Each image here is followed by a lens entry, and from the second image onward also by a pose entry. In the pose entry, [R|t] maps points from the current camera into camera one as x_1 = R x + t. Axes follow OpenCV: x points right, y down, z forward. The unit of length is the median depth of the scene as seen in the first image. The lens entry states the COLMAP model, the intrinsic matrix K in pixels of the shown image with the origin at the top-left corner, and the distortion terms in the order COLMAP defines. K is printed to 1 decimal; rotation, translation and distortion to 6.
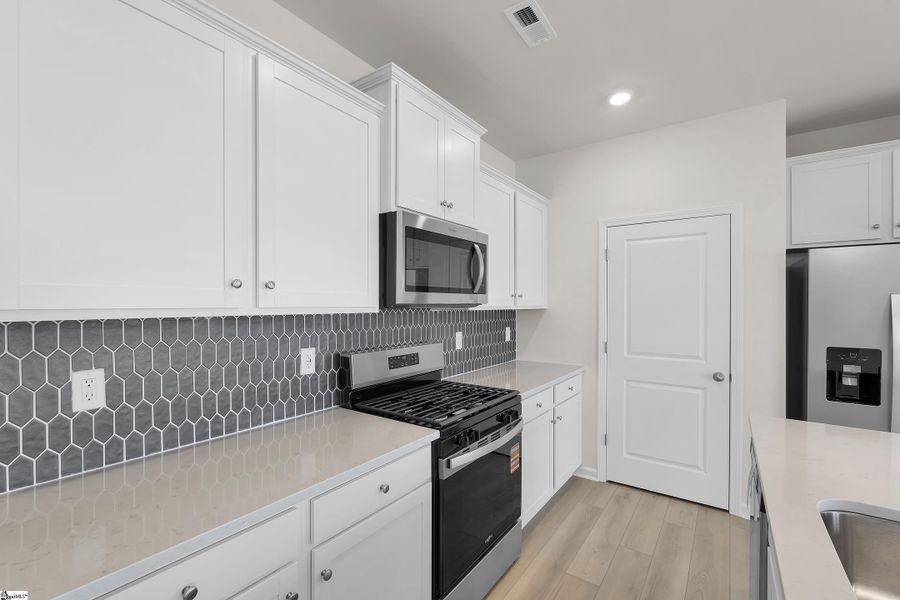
lens RADIAL K [[396.1, 0, 450.7], [0, 396.1, 305.8], [0, 0, 1]] dist [-0.003673, 0.000037]
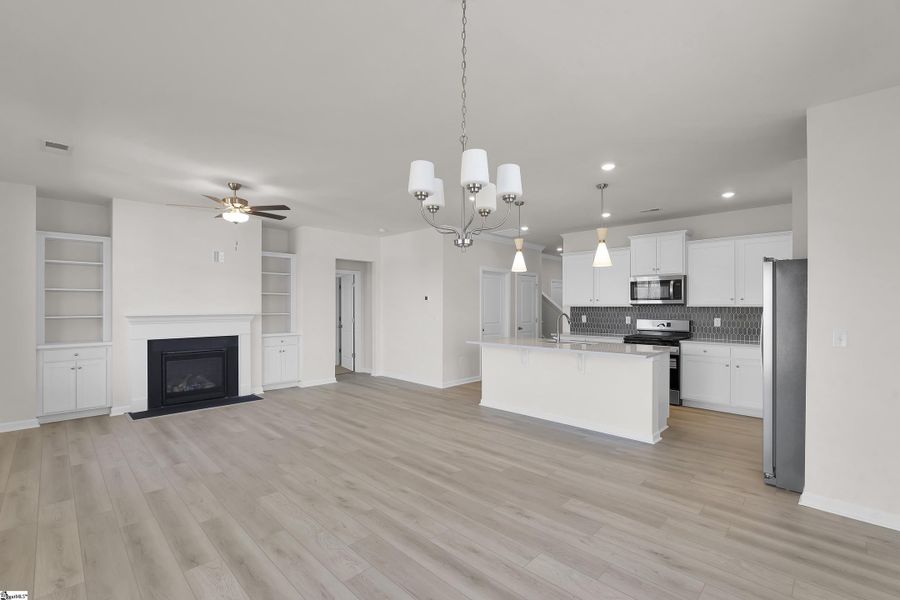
lens RADIAL K [[396.1, 0, 450.7], [0, 396.1, 305.8], [0, 0, 1]] dist [-0.003673, 0.000037]
pose [[-0.164139, -0.005380, -0.986423, 2.743007], [-0.006049, 0.999972, -0.004447, 0.028202], [0.986419, 0.005237, -0.164167, -0.003258]]
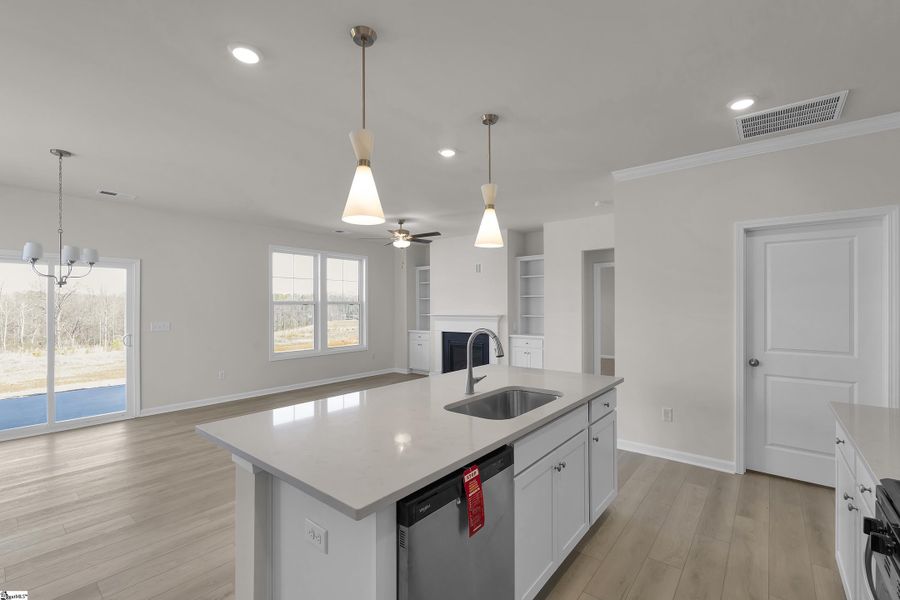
lens RADIAL K [[395.1, 0, 448.0], [0, 395.1, 302.5], [0, 0, 1]] dist [-0.000110, -0.000026]
pose [[-0.996709, 0.003325, 0.080997, 0.467622], [0.003130, 0.999992, -0.002533, -0.012169], [-0.081005, -0.002271, -0.996711, 1.239980]]
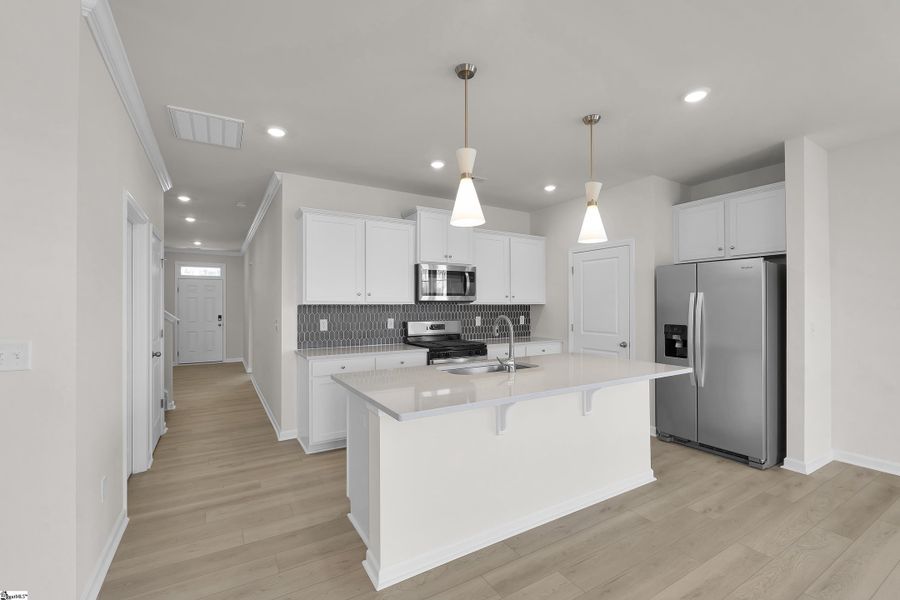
lens RADIAL K [[396.1, 0, 450.7], [0, 396.1, 305.8], [0, 0, 1]] dist [-0.003673, 0.000037]
pose [[0.915578, -0.002937, -0.402129, 0.800123], [0.000906, 0.999986, -0.005240, 0.031668], [0.402139, 0.004433, 0.915568, -0.923228]]
